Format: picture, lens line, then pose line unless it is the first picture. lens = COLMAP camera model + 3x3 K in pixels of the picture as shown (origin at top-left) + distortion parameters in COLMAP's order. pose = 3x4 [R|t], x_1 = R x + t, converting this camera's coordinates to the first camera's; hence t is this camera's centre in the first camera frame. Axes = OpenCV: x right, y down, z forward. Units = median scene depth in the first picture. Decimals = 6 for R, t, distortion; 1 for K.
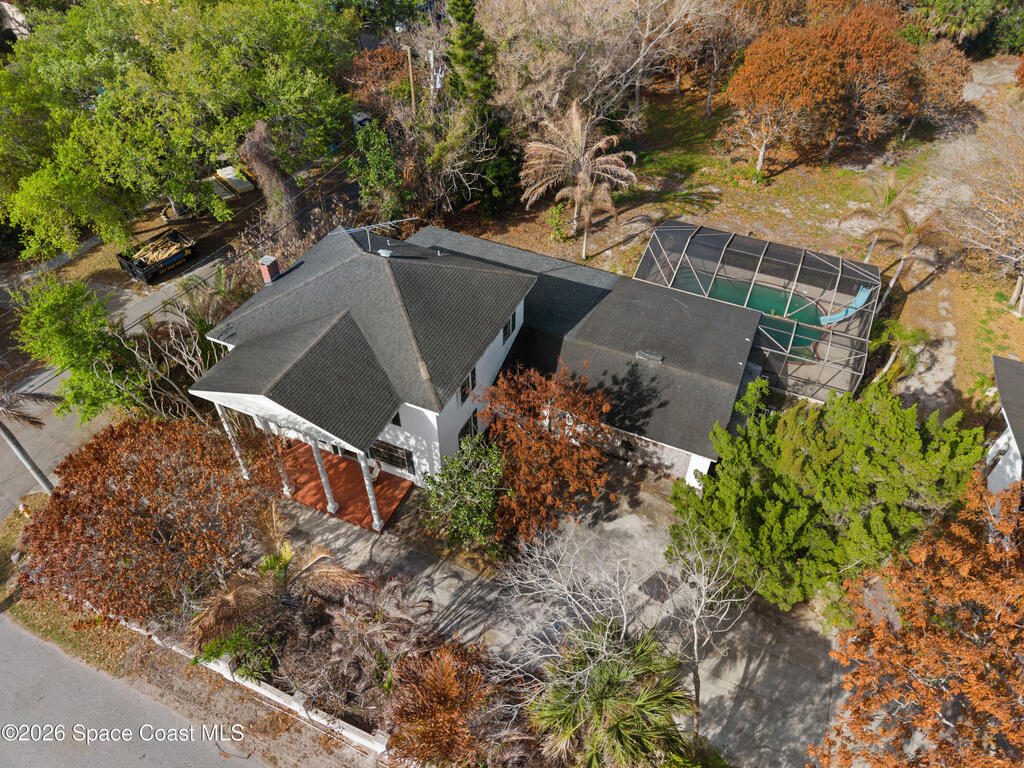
lens RADIAL K [[687.6, 0, 512.0], [0, 687.6, 384.0], [0, 0, 1]] dist [0.008613, -0.000434]
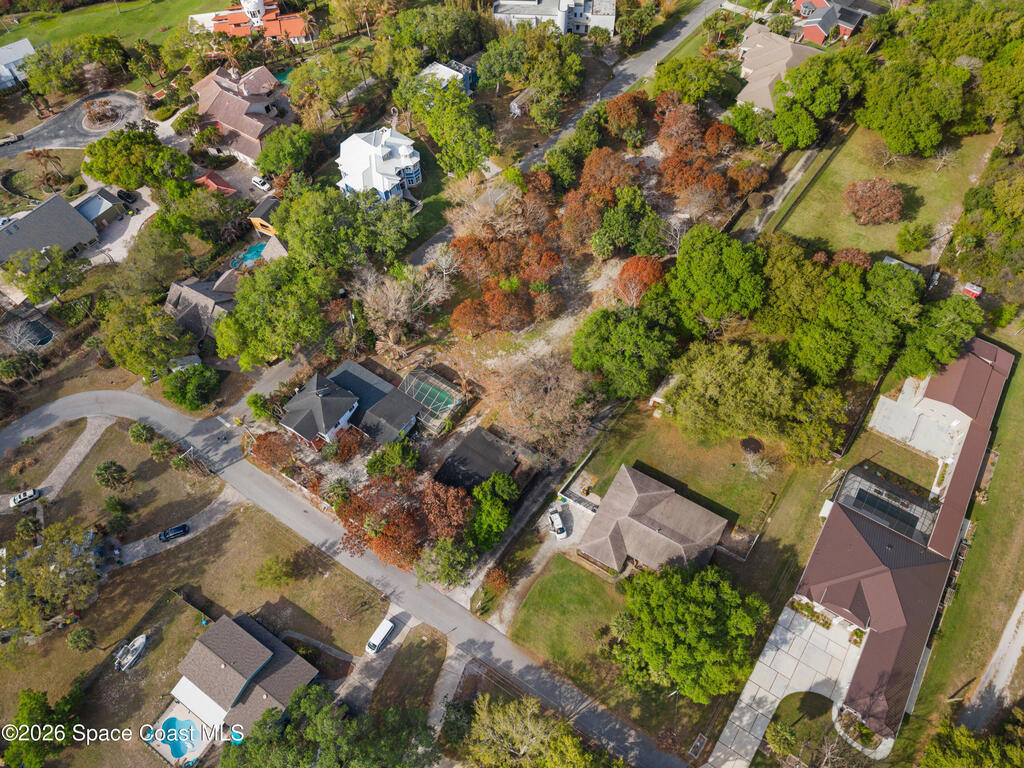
lens RADIAL K [[674.1, 0, 512.0], [0, 674.1, 384.0], [0, 0, 1]] dist [0.010908, 0.001343]
pose [[0.984877, 0.131326, -0.113008, 1.607882], [-0.098939, 0.961762, 0.255392, -1.573394], [0.142226, -0.240348, 0.960211, -3.193621]]
